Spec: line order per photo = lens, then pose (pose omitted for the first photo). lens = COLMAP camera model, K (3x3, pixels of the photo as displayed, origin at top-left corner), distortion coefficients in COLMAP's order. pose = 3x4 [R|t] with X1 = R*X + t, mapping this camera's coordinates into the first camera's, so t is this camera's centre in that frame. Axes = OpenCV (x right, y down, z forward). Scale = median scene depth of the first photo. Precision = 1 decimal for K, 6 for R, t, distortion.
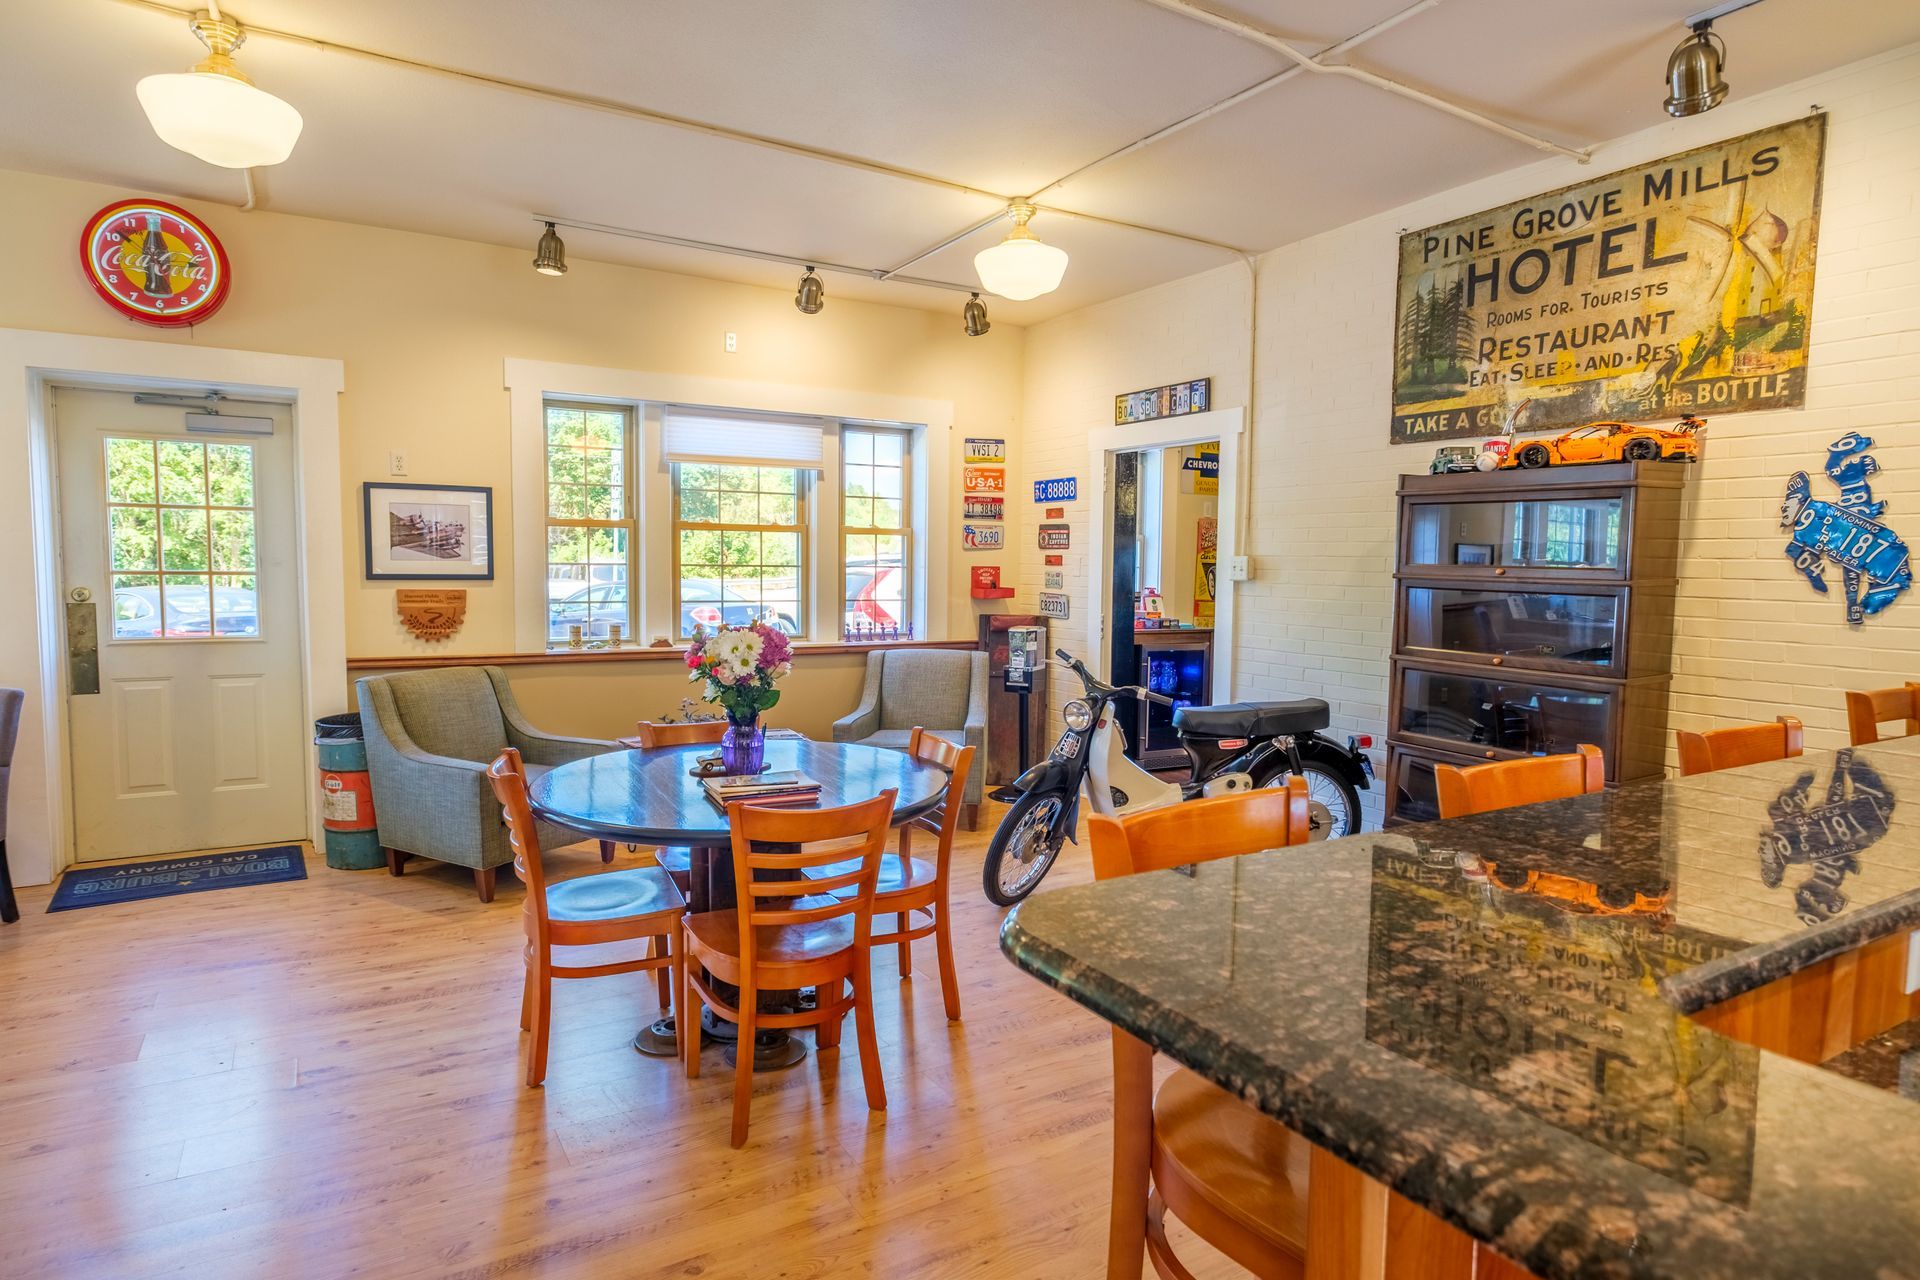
lens RADIAL K [[1061.7, 0, 959.2], [0, 1061.7, 649.3], [0, 0, 1]] dist [0.002632, 0.000085]
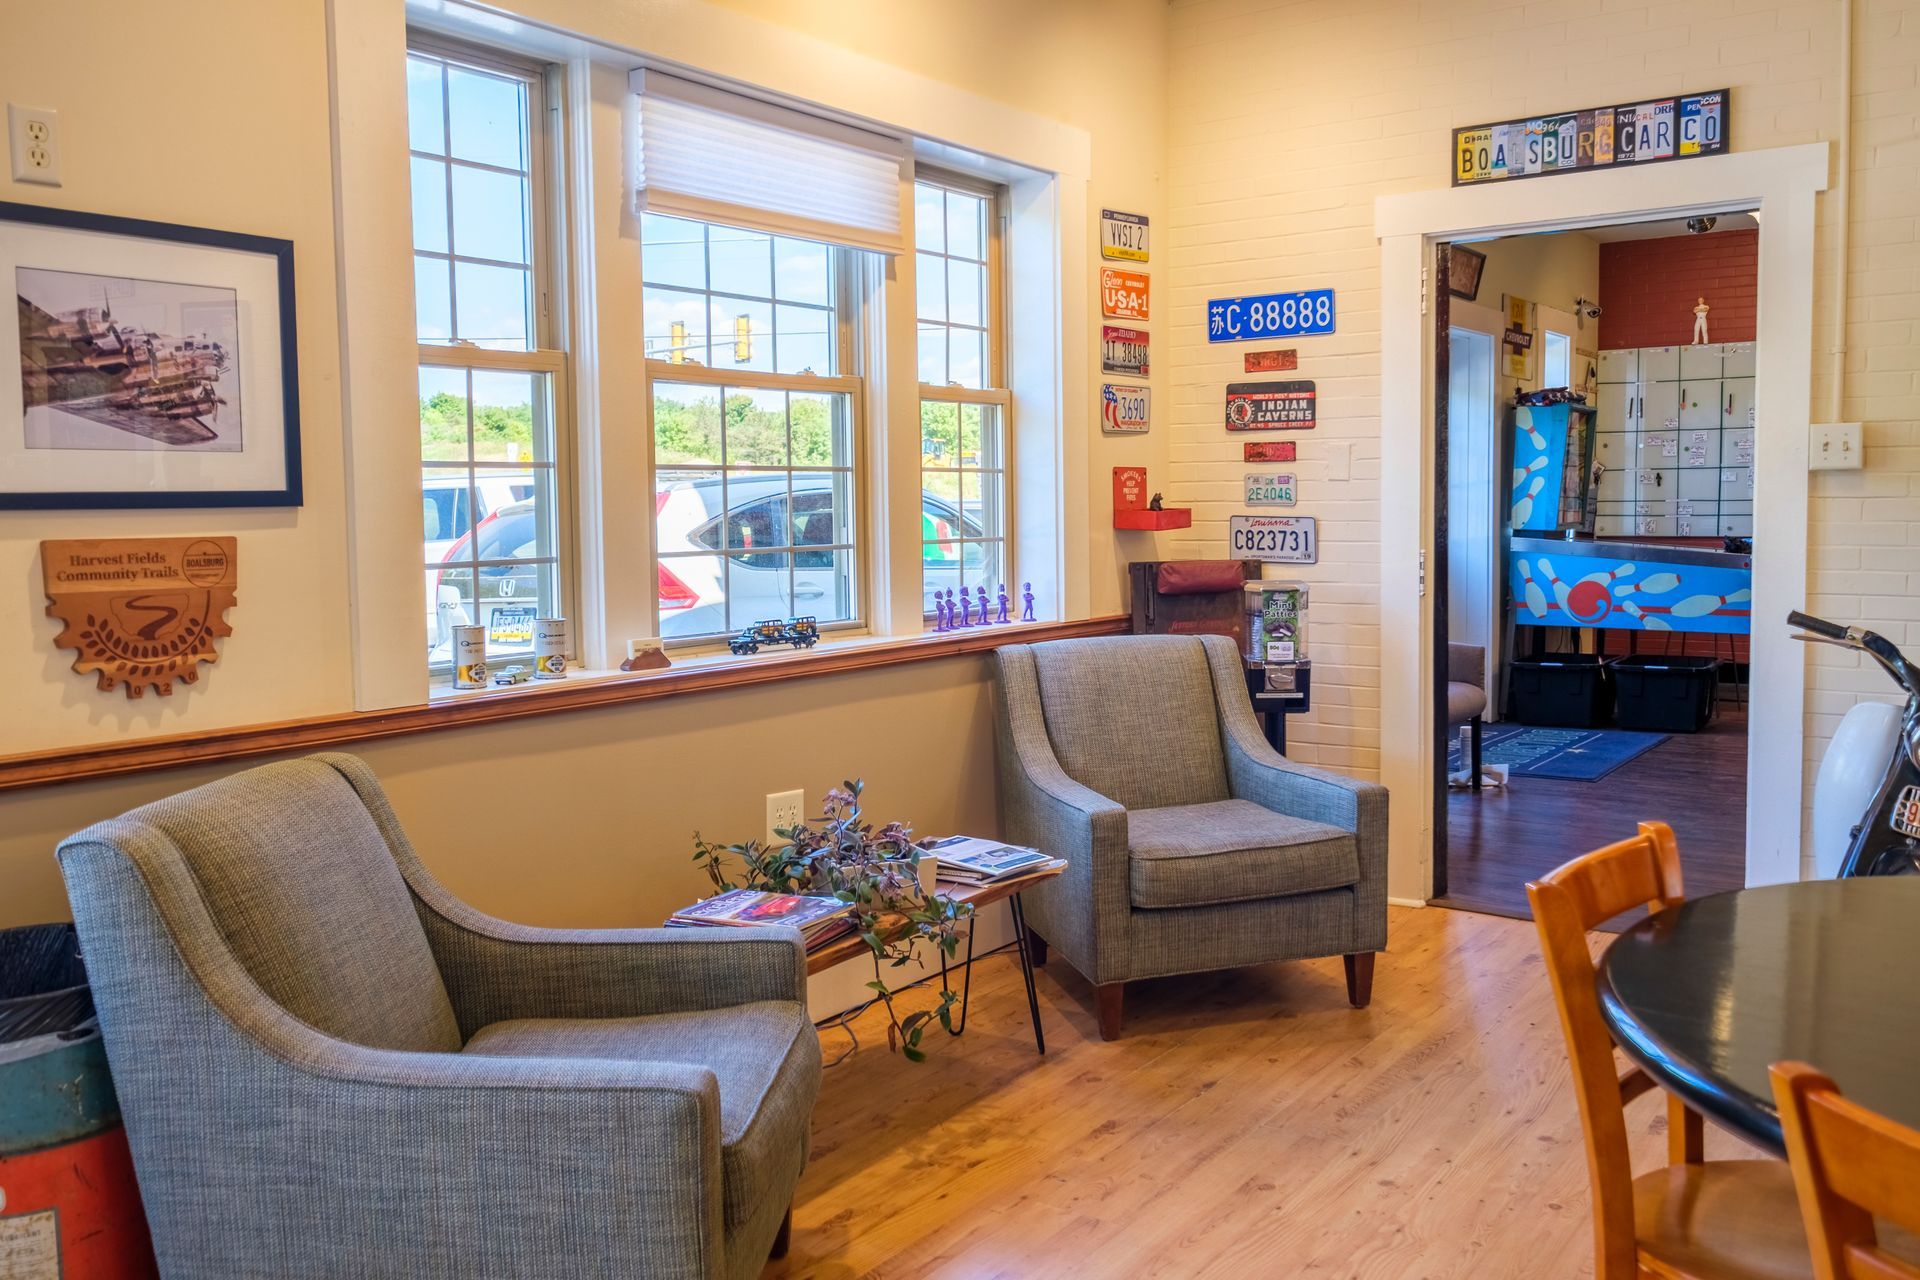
lens RADIAL K [[1599.6, 0, 960.5], [0, 1599.6, 624.1], [0, 0, 1]] dist [0.003121, 0.015494]
pose [[0.914647, -0.056092, 0.400344, -0.458248], [0.058151, 0.998283, 0.007015, -0.017930], [-0.400050, 0.016865, 0.916338, 0.434390]]
